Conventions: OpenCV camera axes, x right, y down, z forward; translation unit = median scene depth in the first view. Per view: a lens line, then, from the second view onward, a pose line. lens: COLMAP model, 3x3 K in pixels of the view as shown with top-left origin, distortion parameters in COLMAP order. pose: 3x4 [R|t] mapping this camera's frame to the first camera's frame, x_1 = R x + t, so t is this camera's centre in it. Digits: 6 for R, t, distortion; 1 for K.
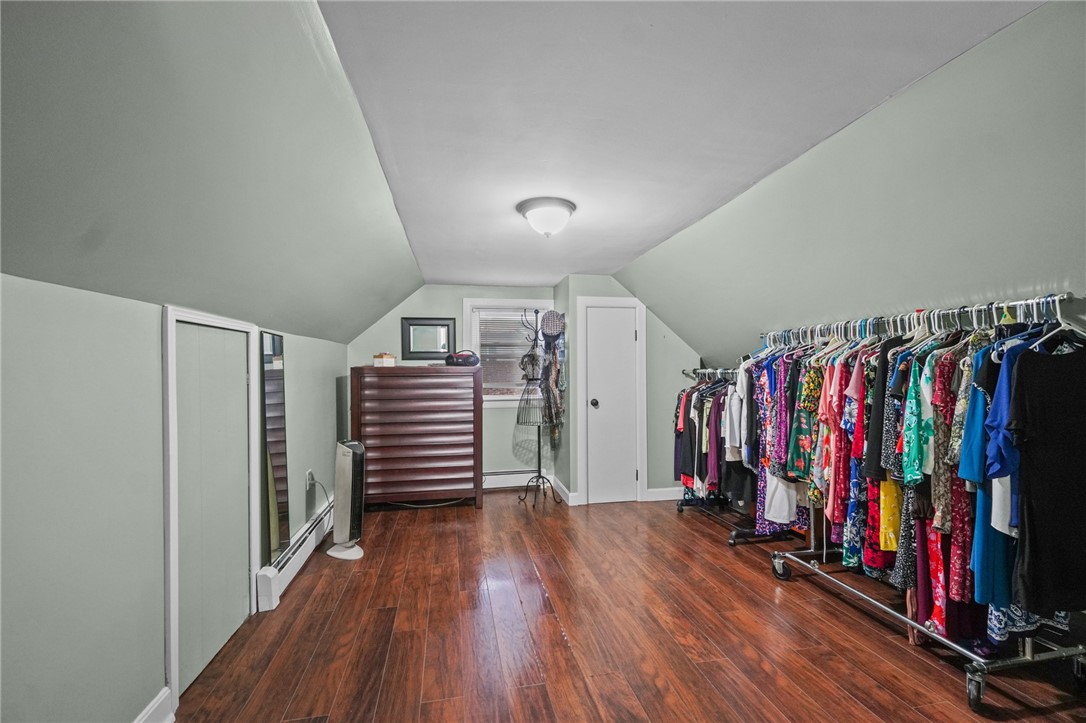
lens RADIAL K [[463.4, 0, 541.6], [0, 463.4, 369.6], [0, 0, 1]] dist [0.008439, -0.001978]
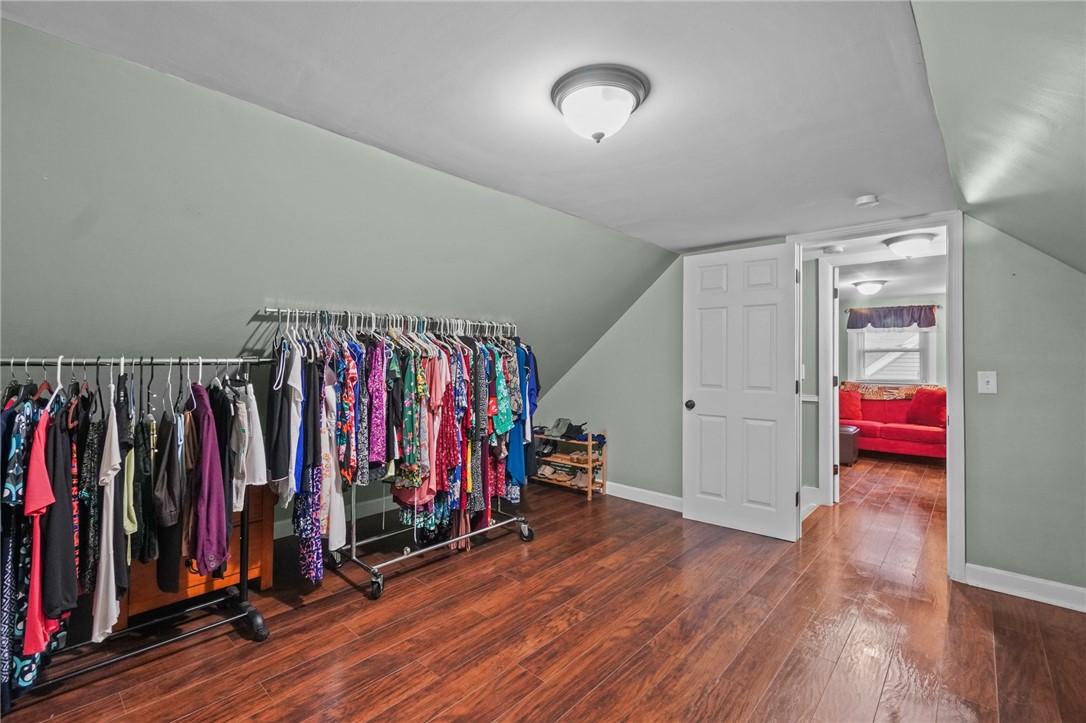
lens RADIAL K [[463.4, 0, 547.8], [0, 463.4, 352.9], [0, 0, 1]] dist [0.008439, -0.001978]
pose [[-0.587405, 0.010591, 0.809224, -0.455179], [-0.003662, 0.999869, -0.015744, 0.000022], [-0.809285, -0.012212, -0.587289, 1.463802]]
